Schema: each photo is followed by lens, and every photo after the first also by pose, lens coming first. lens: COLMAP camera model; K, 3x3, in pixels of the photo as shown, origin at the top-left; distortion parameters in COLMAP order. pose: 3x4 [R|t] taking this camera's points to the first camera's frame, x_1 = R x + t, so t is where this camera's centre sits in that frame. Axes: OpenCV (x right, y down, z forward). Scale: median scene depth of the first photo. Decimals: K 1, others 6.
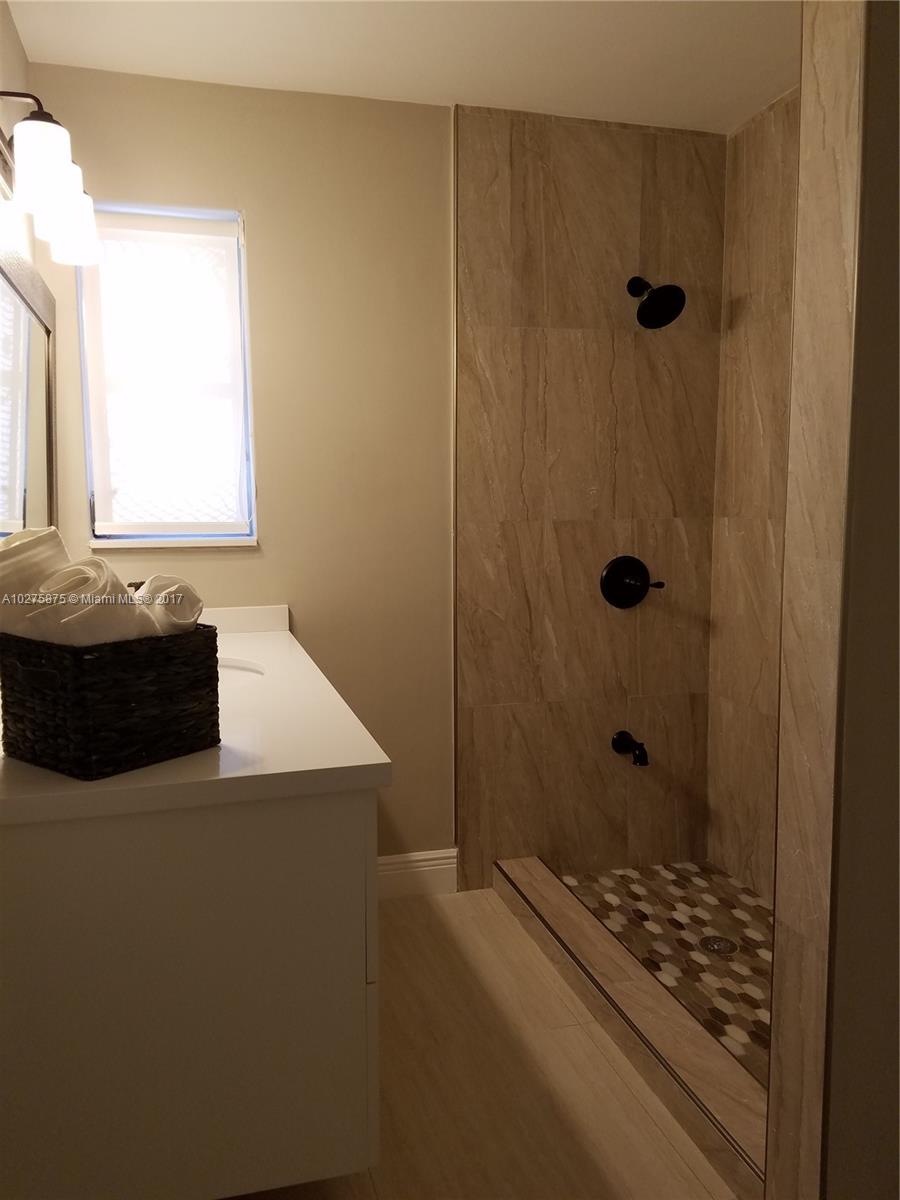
lens RADIAL K [[930.7, 0, 448.7], [0, 930.7, 597.6], [0, 0, 1]] dist [0.010240, -0.024221]
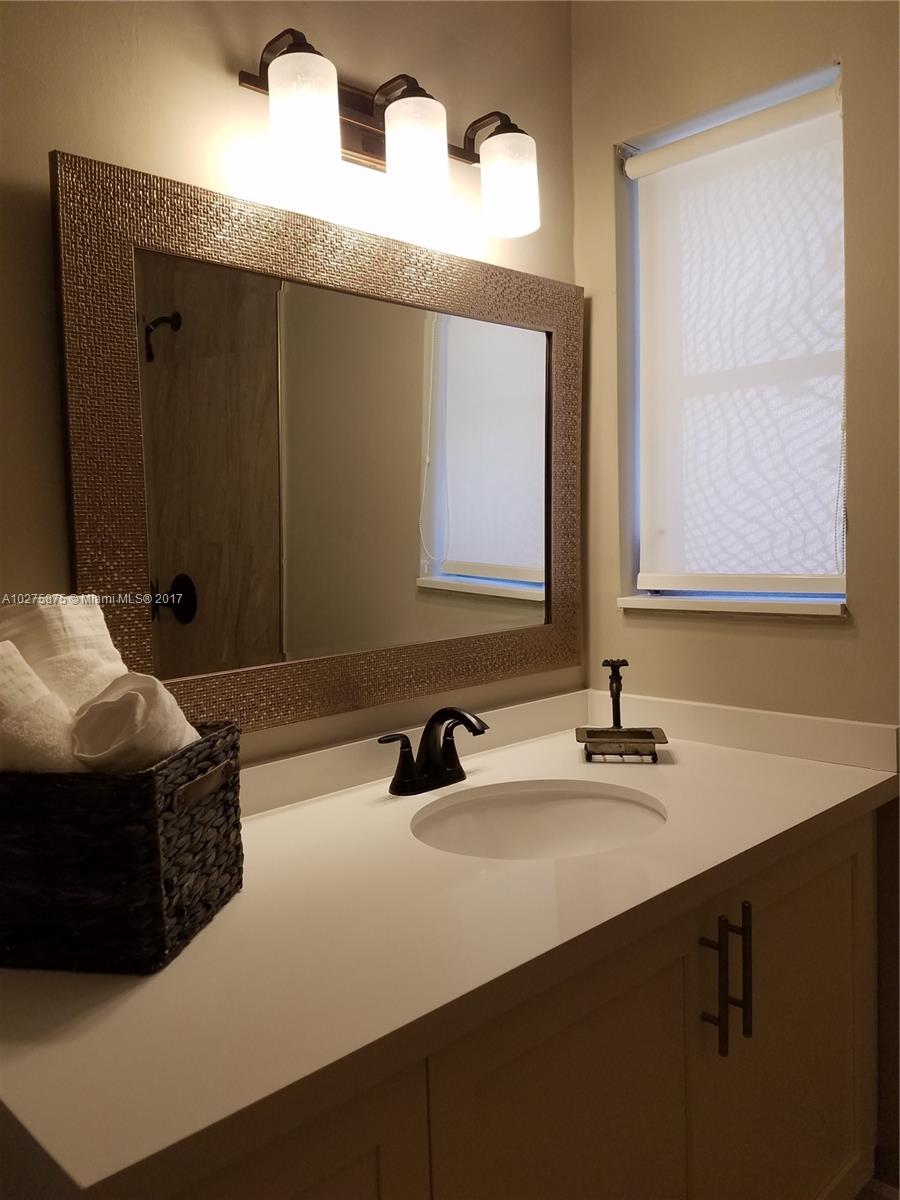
lens RADIAL K [[930.7, 0, 454.8], [0, 930.7, 603.7], [0, 0, 1]] dist [0.010240, -0.024221]
pose [[0.473077, 0.047591, -0.879735, 0.204552], [-0.071408, 0.997326, 0.015553, -0.056474], [0.878123, 0.055462, 0.475210, 0.508865]]
